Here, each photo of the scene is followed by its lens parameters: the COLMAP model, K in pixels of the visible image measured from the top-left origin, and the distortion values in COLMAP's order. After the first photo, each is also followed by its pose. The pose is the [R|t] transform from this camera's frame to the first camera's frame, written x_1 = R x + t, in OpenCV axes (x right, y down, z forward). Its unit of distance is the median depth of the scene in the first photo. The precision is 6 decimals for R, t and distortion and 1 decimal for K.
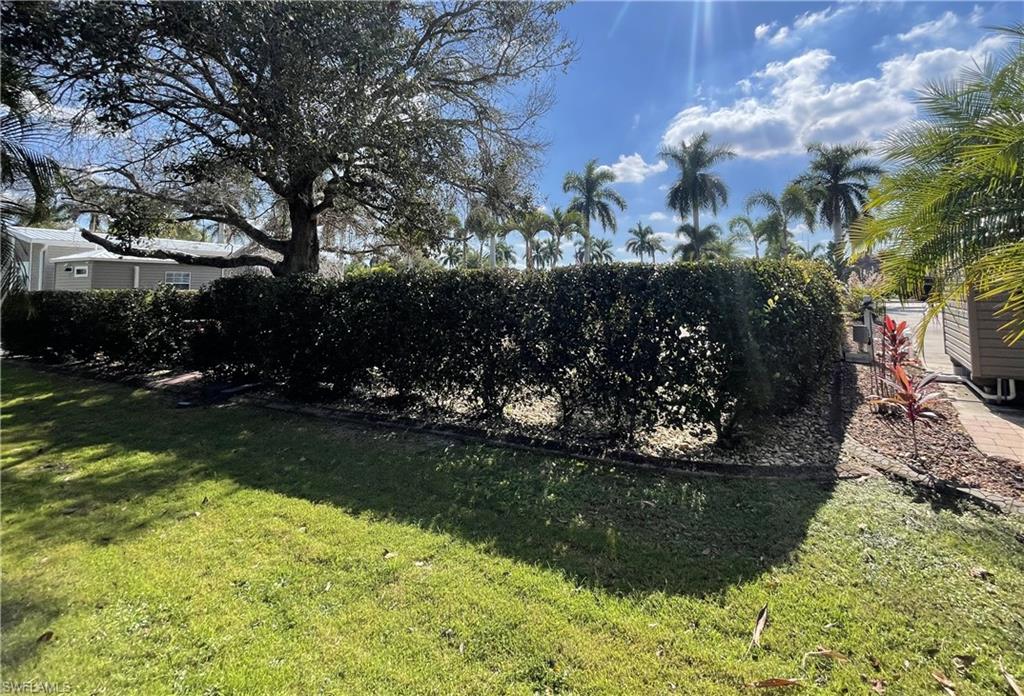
lens RADIAL K [[451.3, 0, 512.0], [0, 451.3, 260.3], [0, 0, 1]] dist [-0.001617, -0.000345]
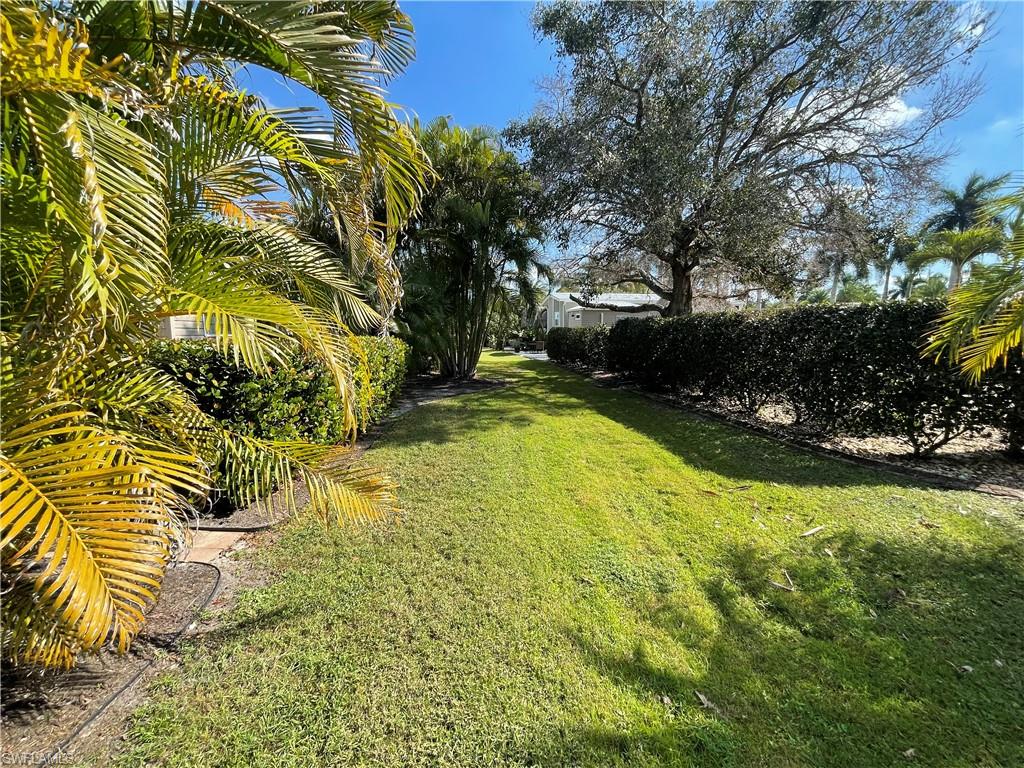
lens RADIAL K [[423.8, 0, 509.0], [0, 423.8, 385.3], [0, 0, 1]] dist [-0.000964, 0.000104]
pose [[0.558879, 0.114380, -0.821323, 0.436939], [0.049624, 0.984054, 0.170810, -0.010456], [0.827763, -0.136220, 0.544291, -0.249670]]
